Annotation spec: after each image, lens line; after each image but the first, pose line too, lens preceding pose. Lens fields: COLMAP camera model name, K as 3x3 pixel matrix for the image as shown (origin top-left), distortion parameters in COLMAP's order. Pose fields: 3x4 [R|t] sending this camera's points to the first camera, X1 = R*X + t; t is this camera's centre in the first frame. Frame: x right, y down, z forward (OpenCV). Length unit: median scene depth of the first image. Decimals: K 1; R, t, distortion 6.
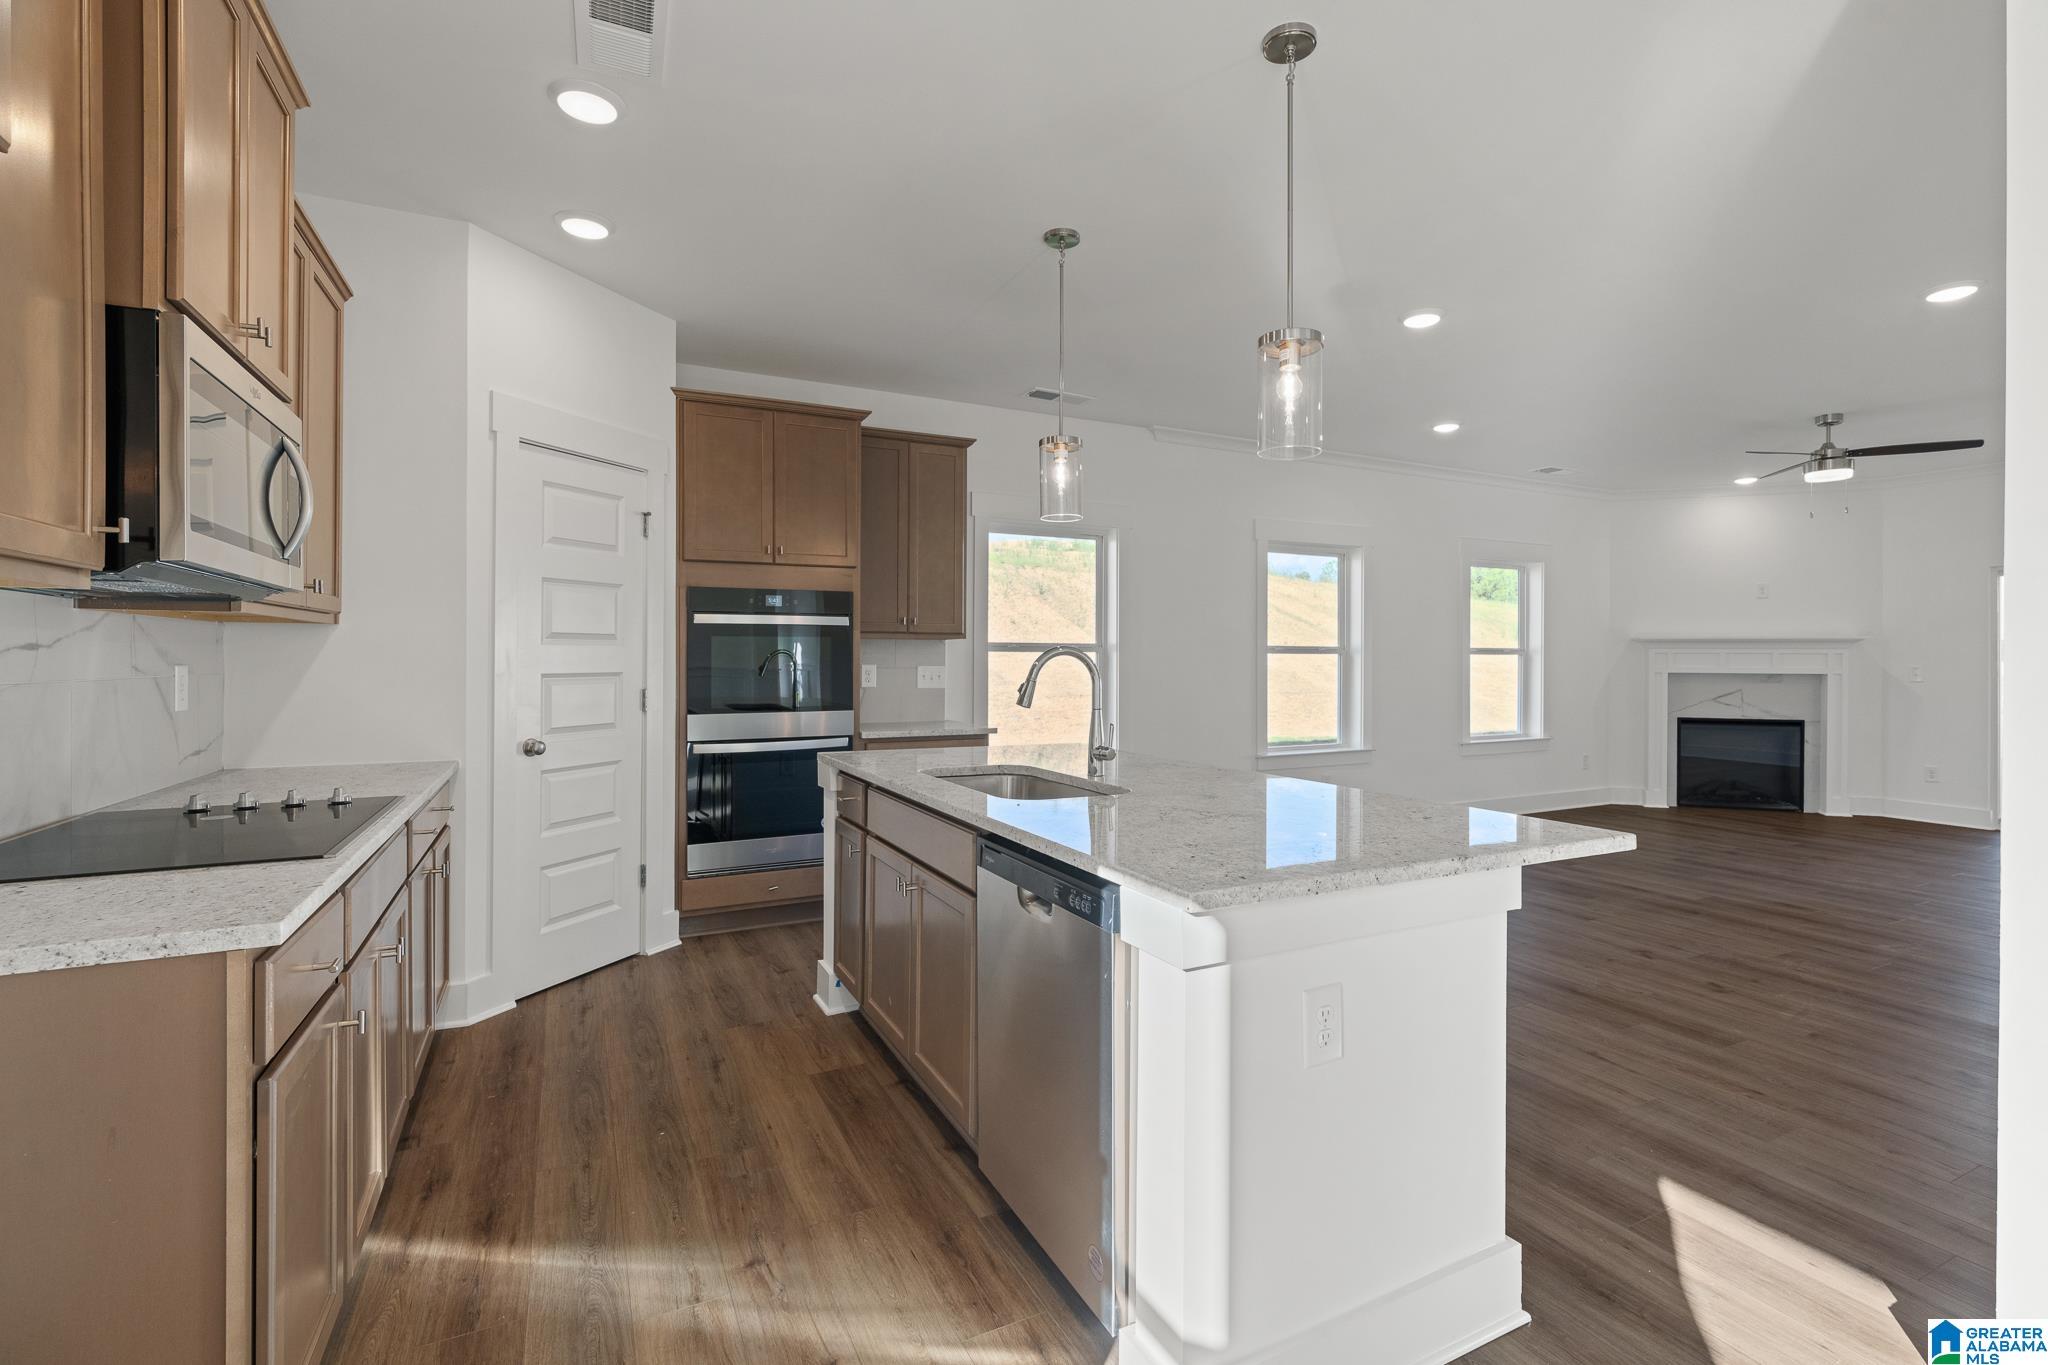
lens RADIAL K [[922.3, 0, 1036.3], [0, 922.3, 659.4], [0, 0, 1]] dist [-0.002982, 0.000151]
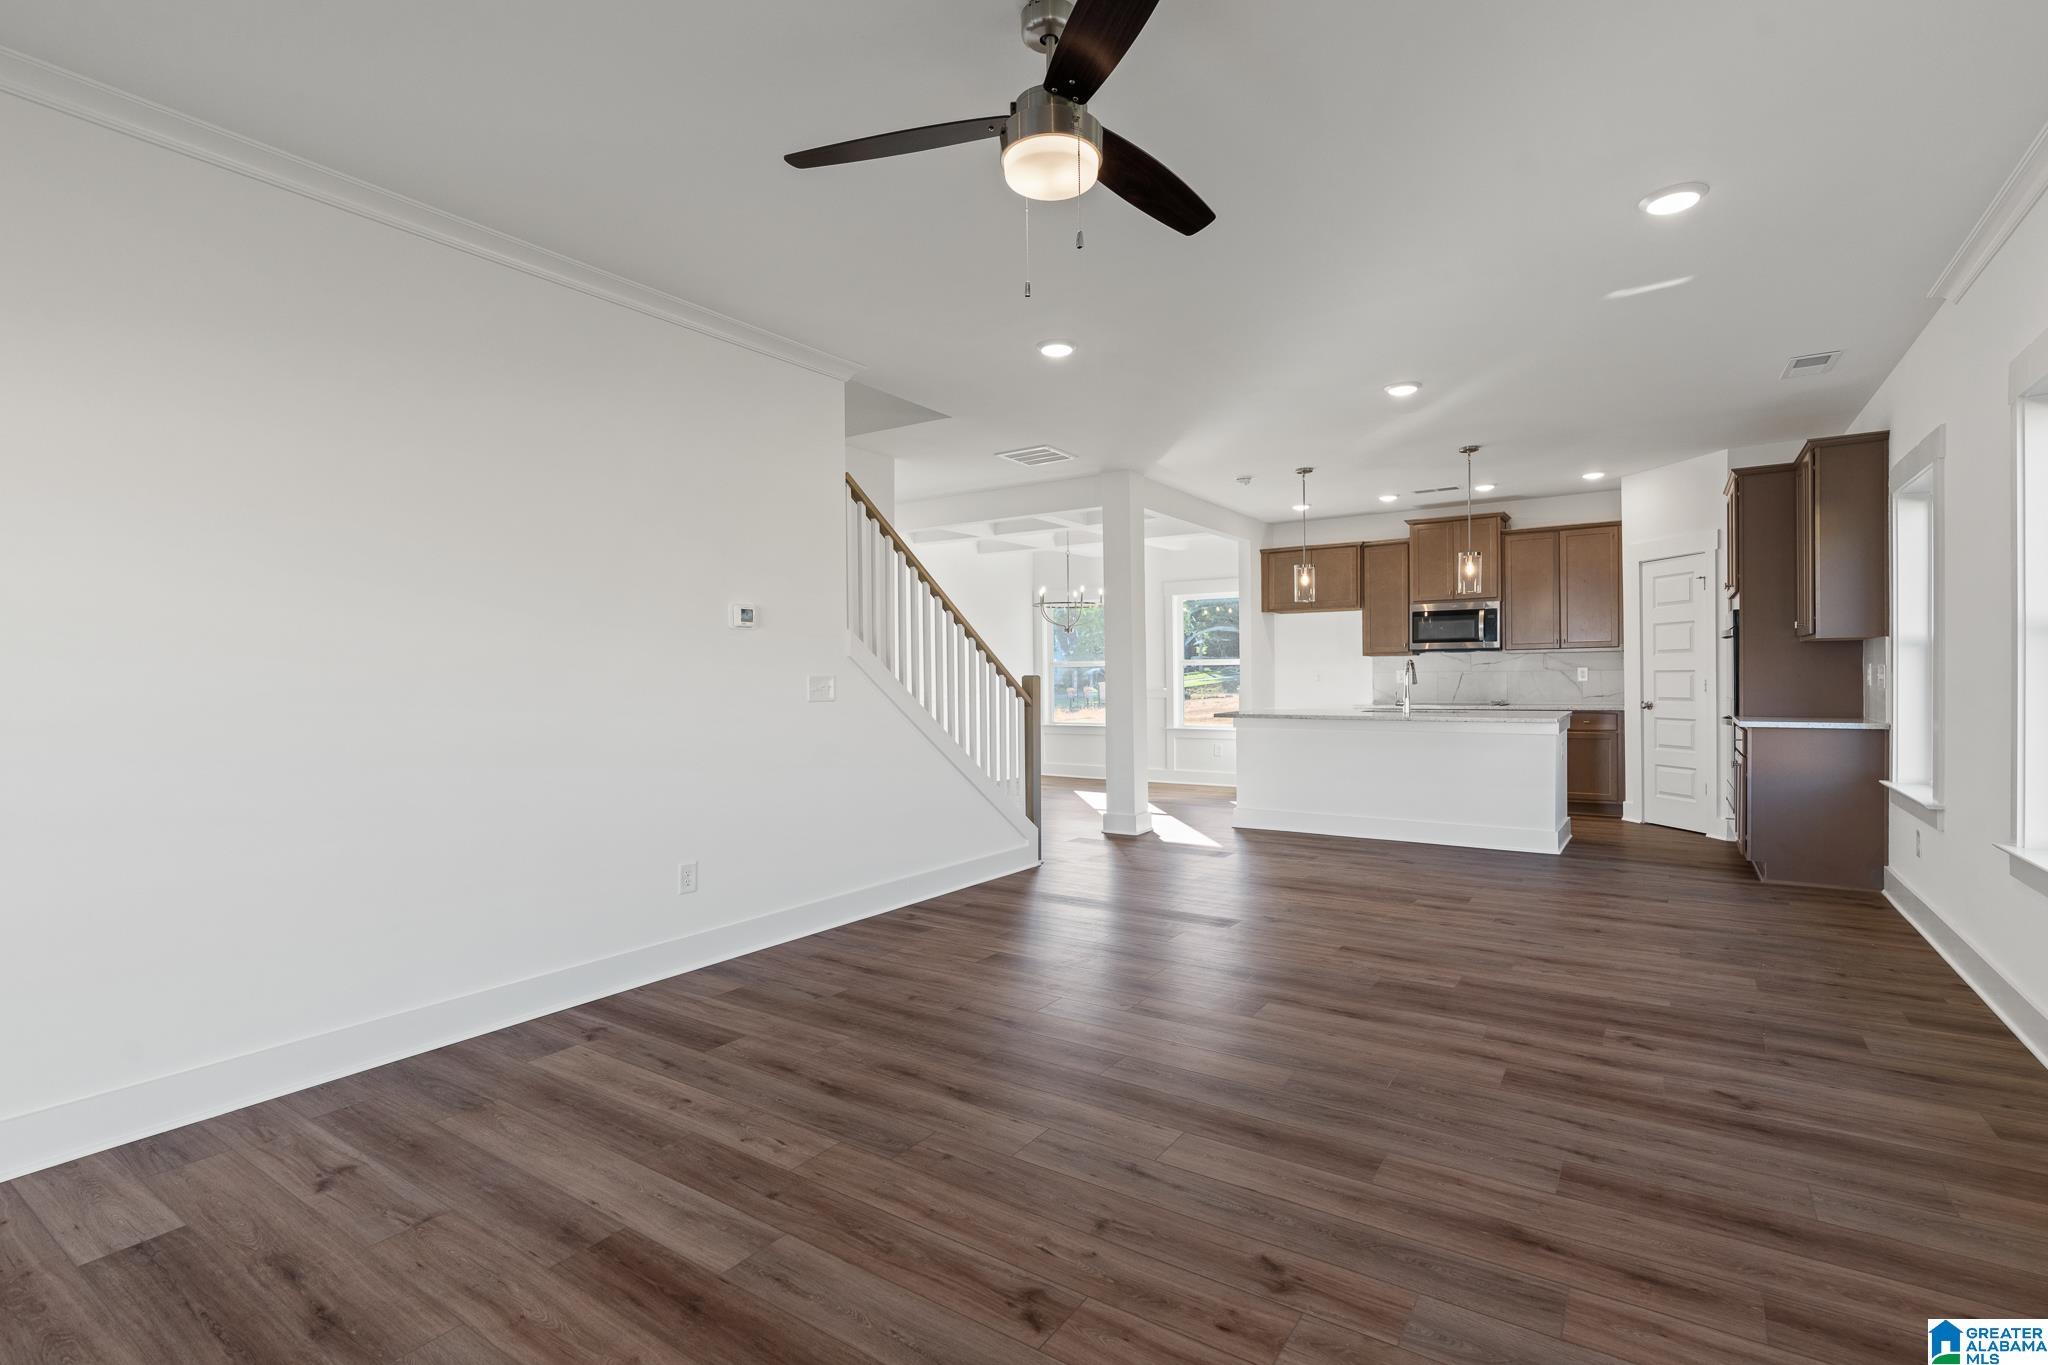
lens RADIAL K [[963.4, 0, 1024.0], [0, 963.4, 682.5], [0, 0, 1]] dist [-0.004653, 0.000040]
pose [[-0.875903, 0.009223, -0.482399, 1.368102], [0.007895, 0.999957, 0.004784, 0.016324], [0.482422, 0.000381, -0.875939, 1.728110]]
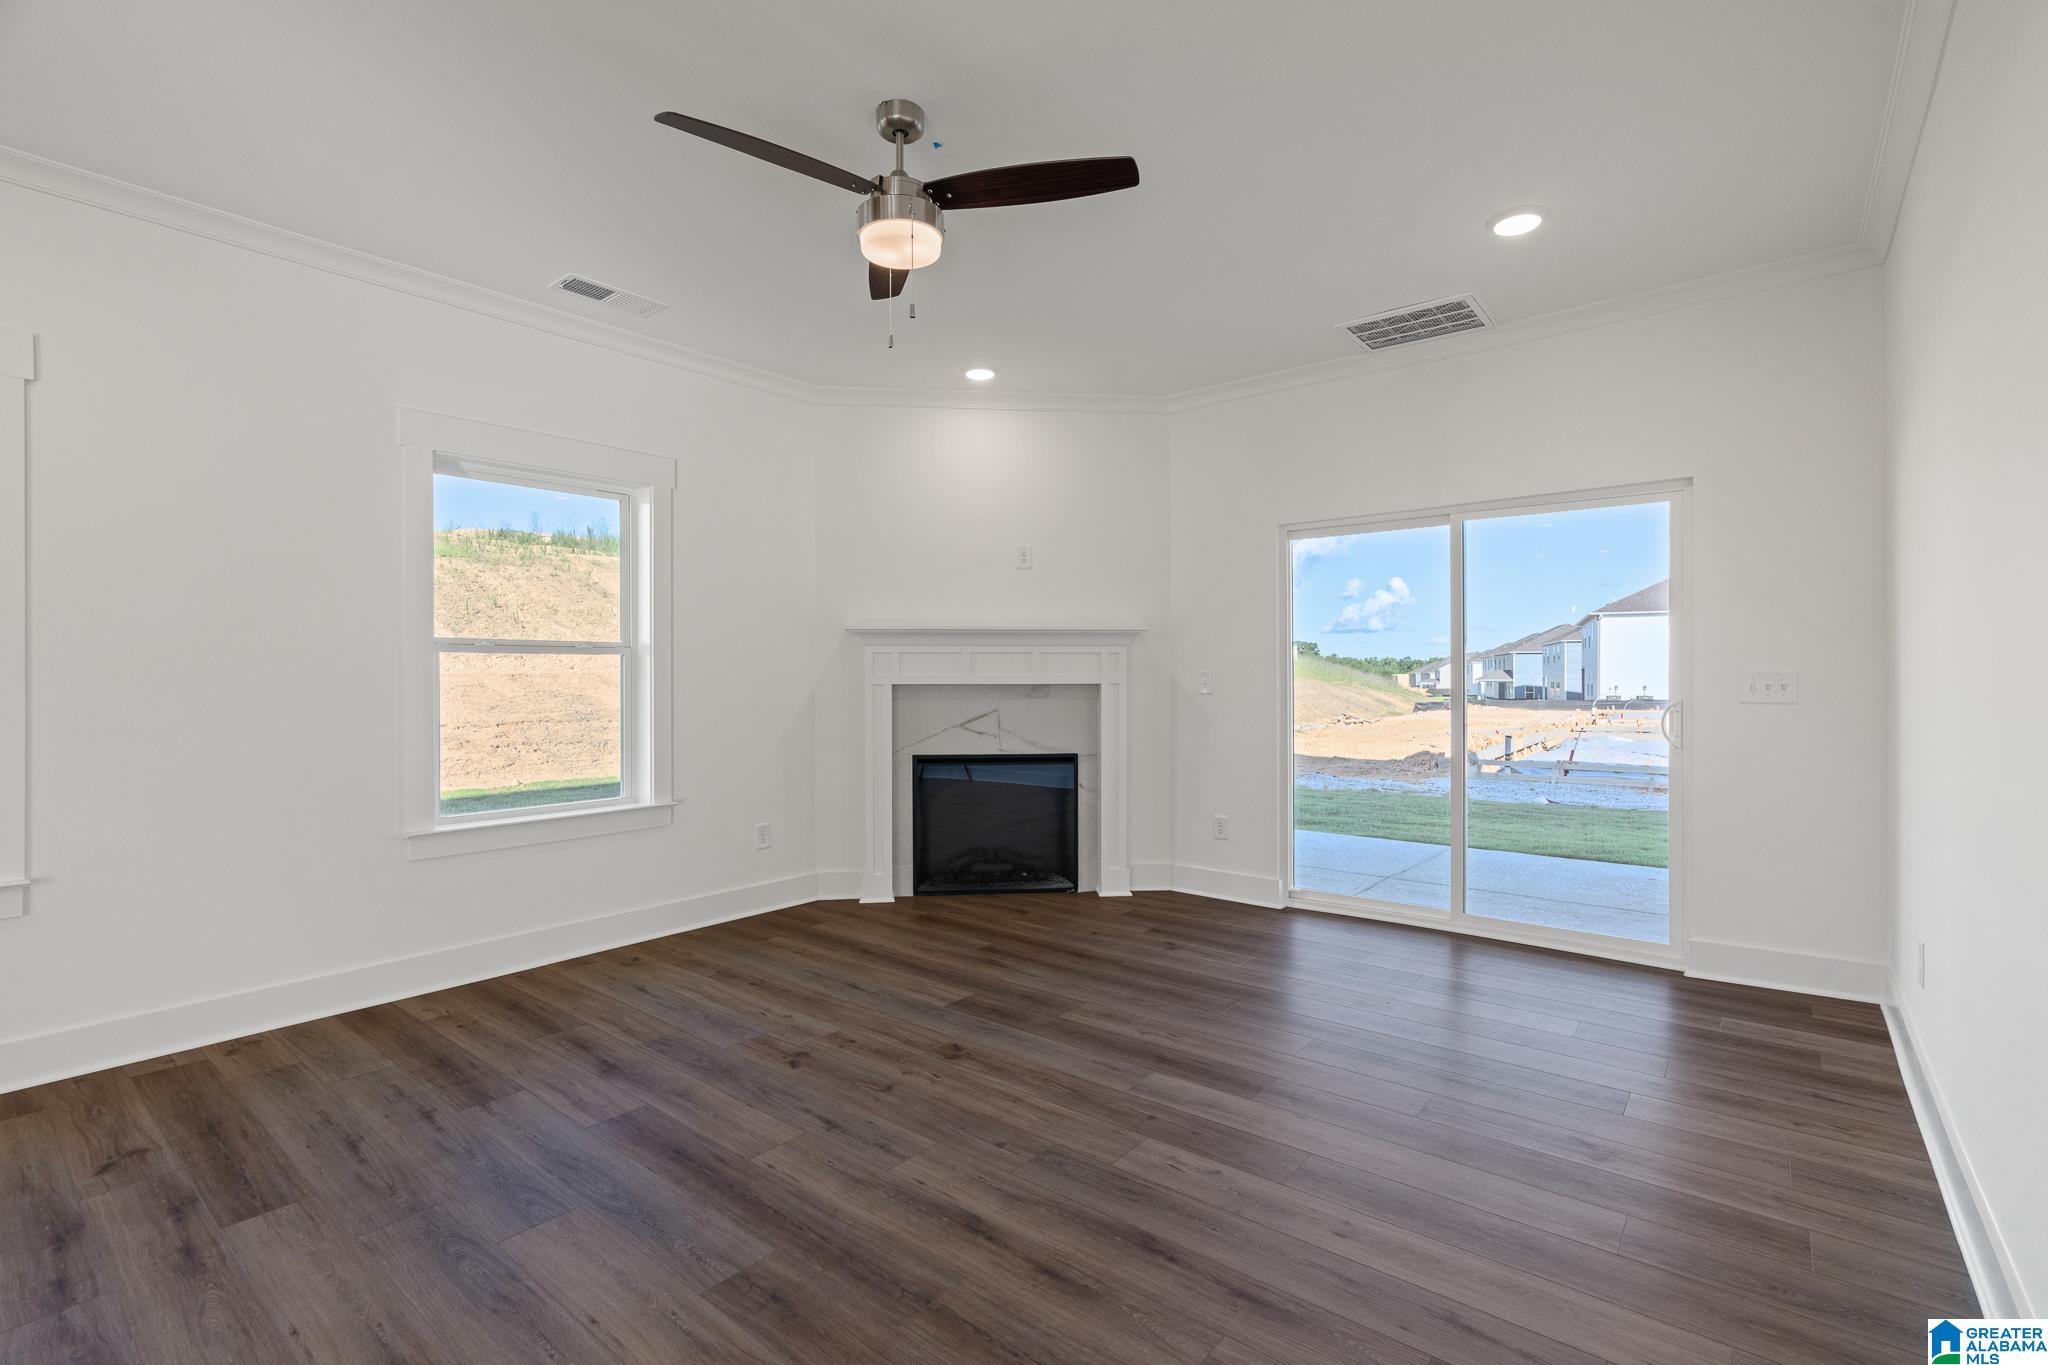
lens RADIAL K [[923.6, 0, 1024.0], [0, 923.6, 682.5], [0, 0, 1]] dist [-0.004213, 0.000103]
pose [[0.914477, -0.009460, 0.404527, 0.935833], [0.006435, 0.999940, 0.008838, 0.015218], [-0.404586, -0.005479, 0.914483, 0.715870]]
